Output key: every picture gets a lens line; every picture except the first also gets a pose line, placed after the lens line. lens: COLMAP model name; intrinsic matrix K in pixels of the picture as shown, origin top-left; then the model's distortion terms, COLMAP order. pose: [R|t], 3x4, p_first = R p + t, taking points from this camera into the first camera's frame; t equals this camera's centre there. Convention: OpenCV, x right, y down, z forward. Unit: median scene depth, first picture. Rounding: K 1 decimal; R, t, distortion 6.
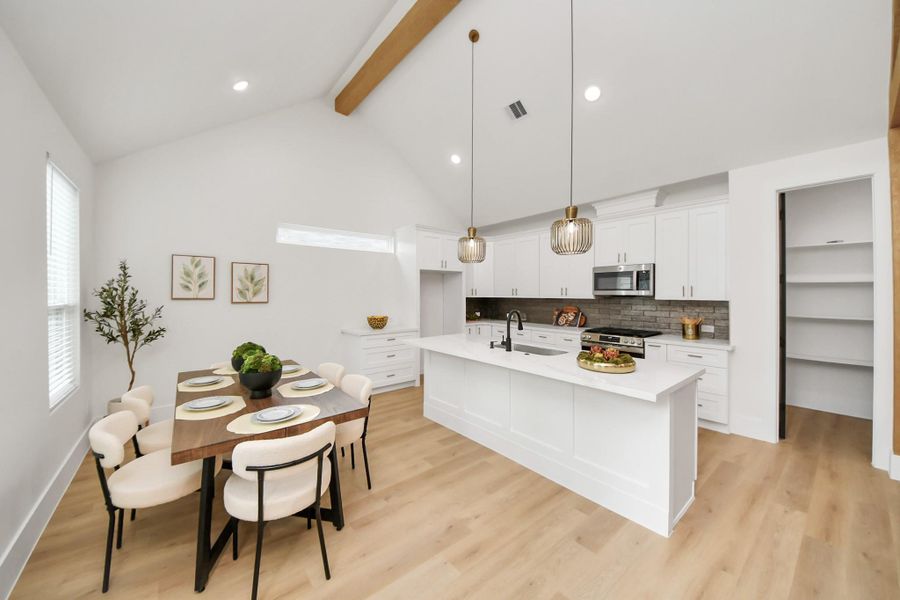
lens RADIAL K [[336.4, 0, 449.2], [0, 336.4, 293.2], [0, 0, 1]] dist [0.020508, -0.014437]
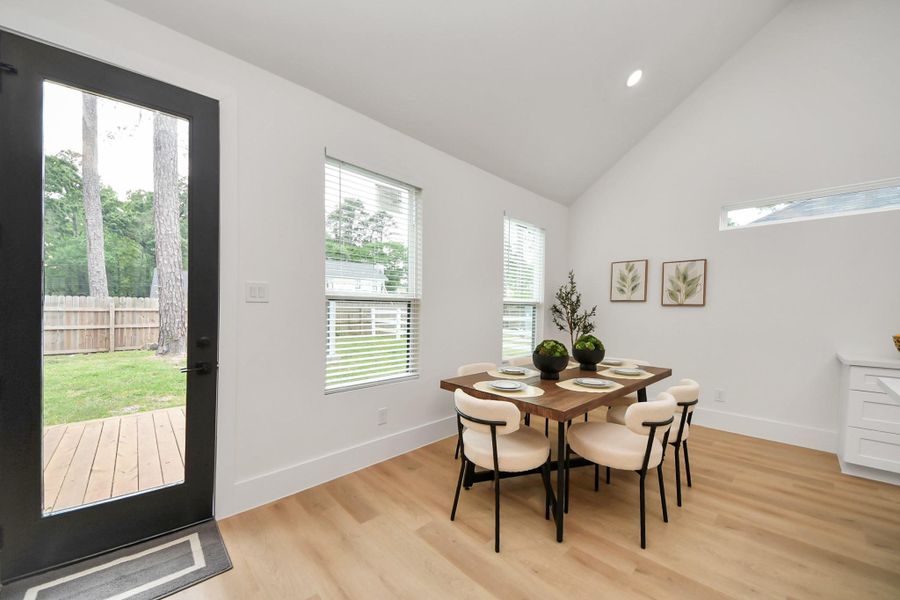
lens RADIAL K [[329.7, 0, 438.3], [0, 329.7, 314.4], [0, 0, 1]] dist [0.034285, -0.019306]
pose [[0.058698, 0.018184, -0.998110, 0.282520], [-0.009898, 0.999796, 0.017632, 0.047891], [0.998227, 0.008845, 0.058866, 0.336490]]
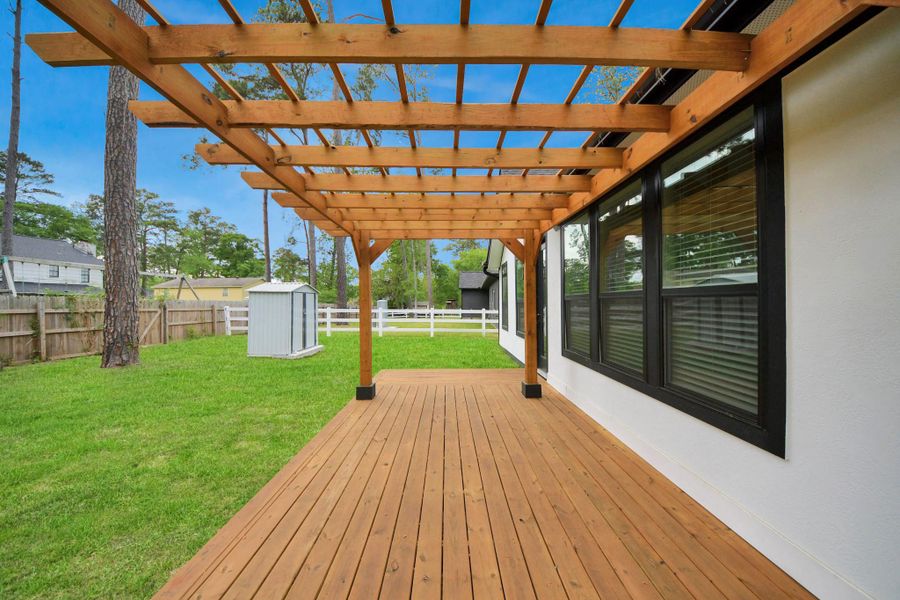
lens RADIAL K [[320.6, 0, 446.7], [0, 320.6, 301.0], [0, 0, 1]] dist [0.012571, -0.012085]
pose [[0.773373, -0.006885, -0.633914, 0.422213], [0.003956, 0.999974, -0.006034, 0.039602], [0.633939, 0.002158, 0.773380, -1.502044]]
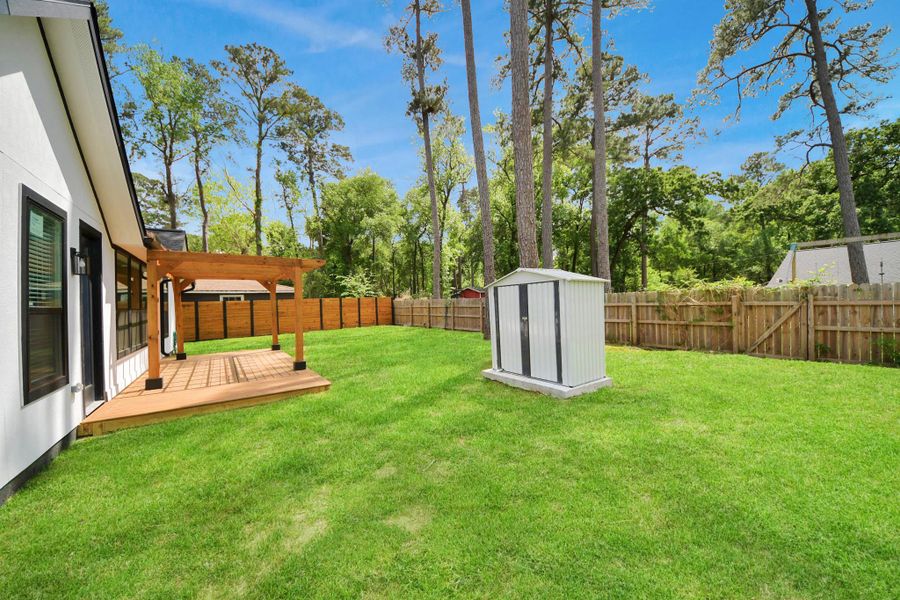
lens RADIAL K [[320.6, 0, 446.7], [0, 320.6, 301.0], [0, 0, 1]] dist [0.012571, -0.012085]
pose [[-0.997150, 0.026874, 0.070502, -1.561399], [0.026248, 0.999607, -0.009800, 0.042399], [-0.070737, -0.007922, -0.997464, 1.009871]]
